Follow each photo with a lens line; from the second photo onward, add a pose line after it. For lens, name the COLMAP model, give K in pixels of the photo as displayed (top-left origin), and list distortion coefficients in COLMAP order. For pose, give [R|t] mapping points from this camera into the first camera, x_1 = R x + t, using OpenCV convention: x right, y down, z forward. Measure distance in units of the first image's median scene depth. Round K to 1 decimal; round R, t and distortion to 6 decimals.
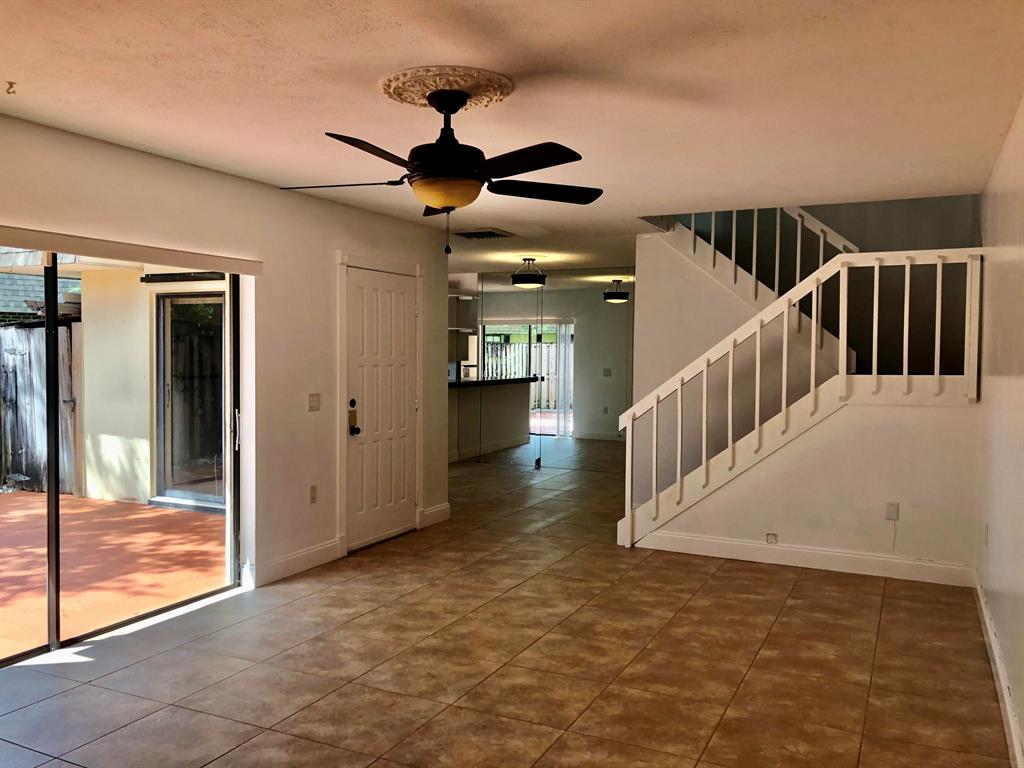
lens RADIAL K [[842.6, 0, 515.7], [0, 842.6, 383.4], [0, 0, 1]] dist [0.046488, -0.037254]
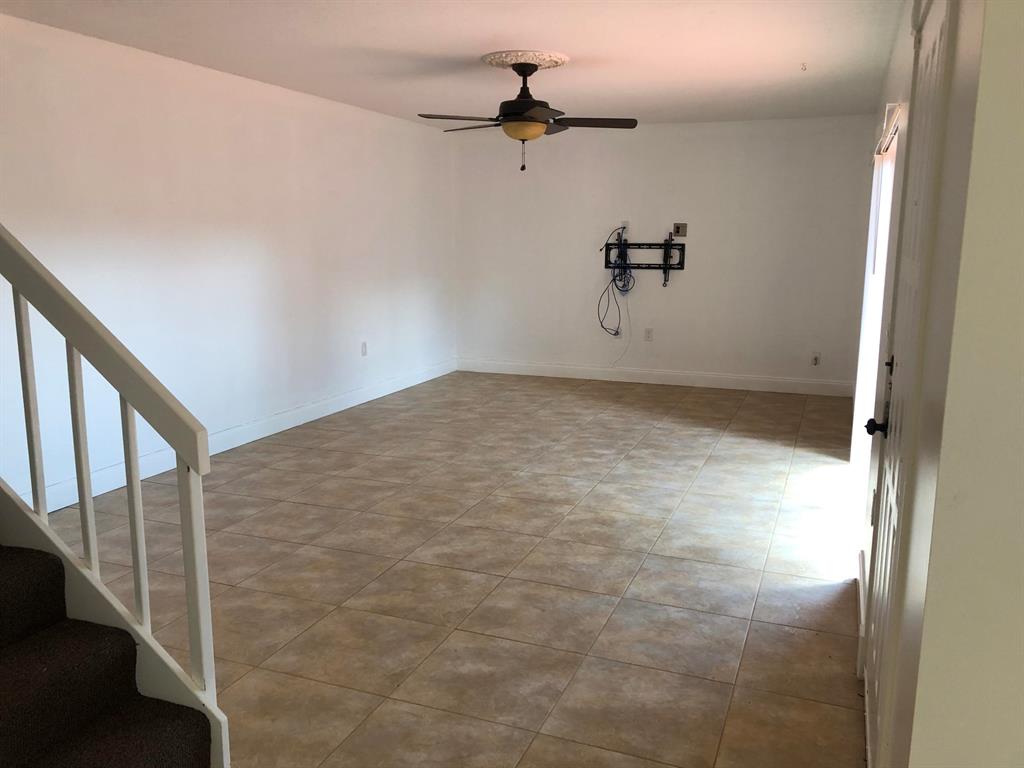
lens RADIAL K [[842.6, 0, 515.3], [0, 842.6, 379.4], [0, 0, 1]] dist [0.046488, -0.037254]
pose [[-0.997072, -0.001241, -0.076463, 0.039155], [-0.017296, 0.977619, 0.209671, -0.077552], [0.074492, 0.210380, -0.974778, 1.939658]]
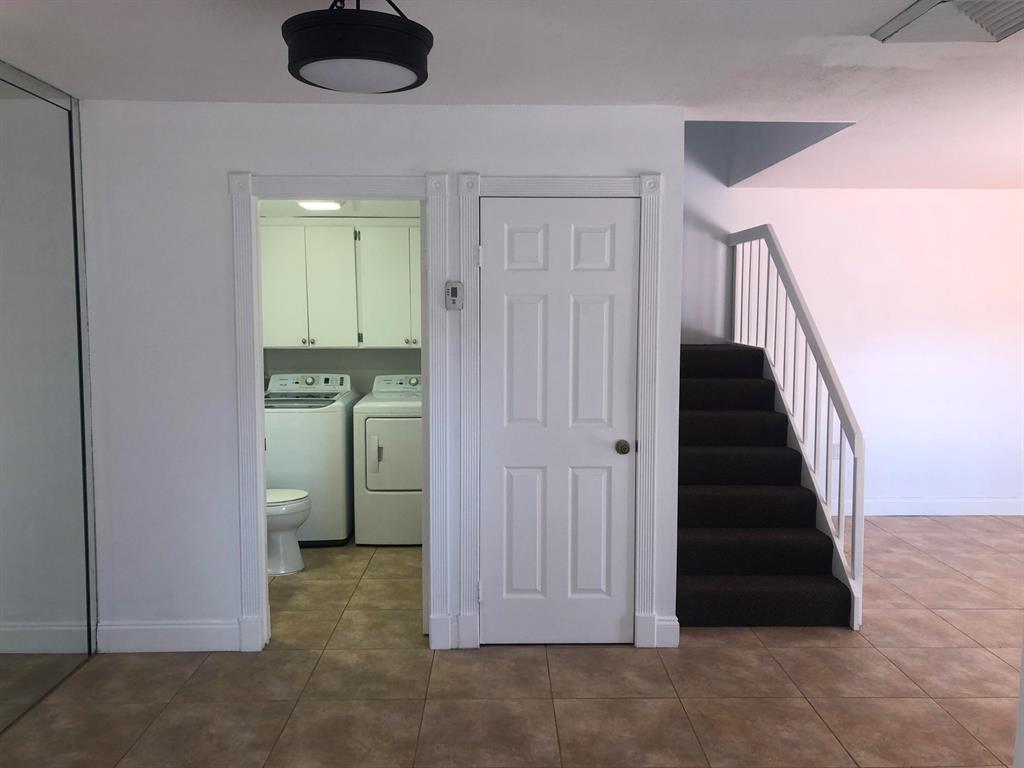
lens RADIAL K [[842.6, 0, 516.2], [0, 842.6, 376.8], [0, 0, 1]] dist [0.046488, -0.037254]
pose [[-0.452076, -0.077349, 0.888620, -0.475138], [0.026922, 0.994596, 0.100270, -0.108886], [-0.891573, 0.069253, -0.447550, 2.206708]]
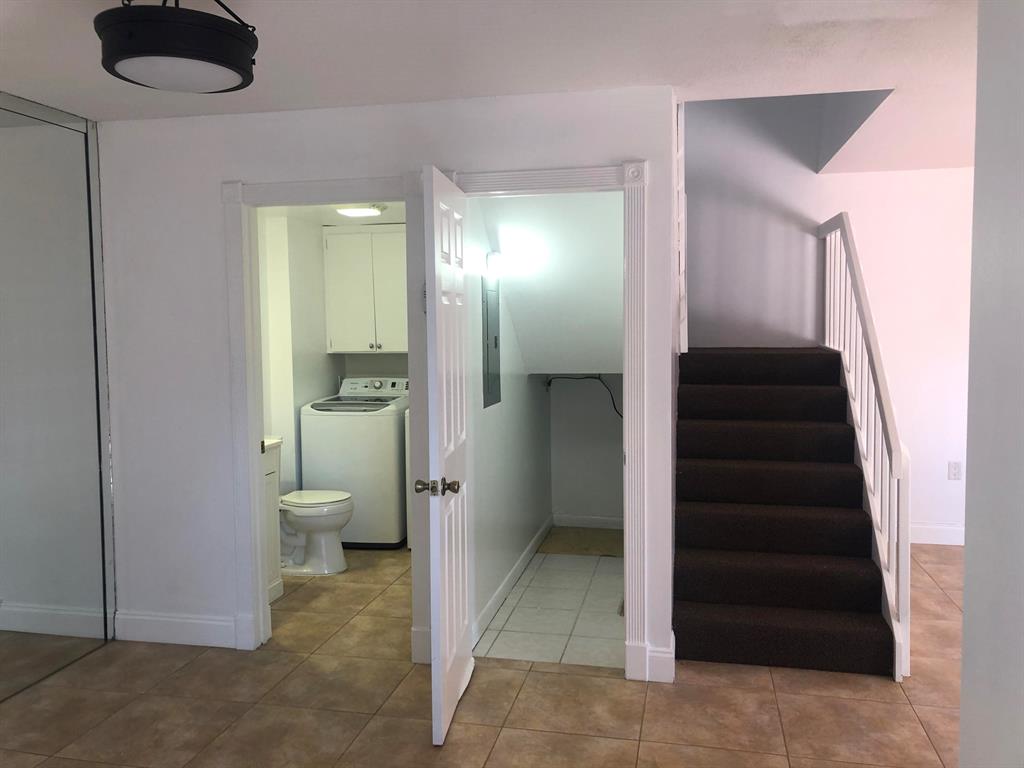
lens RADIAL K [[842.6, 0, 514.5], [0, 842.6, 369.2], [0, 0, 1]] dist [0.046488, -0.037254]
pose [[-0.230299, -0.064551, 0.970977, -0.509601], [0.043822, 0.996097, 0.076615, -0.096388], [-0.972133, 0.060194, -0.226571, 1.983120]]
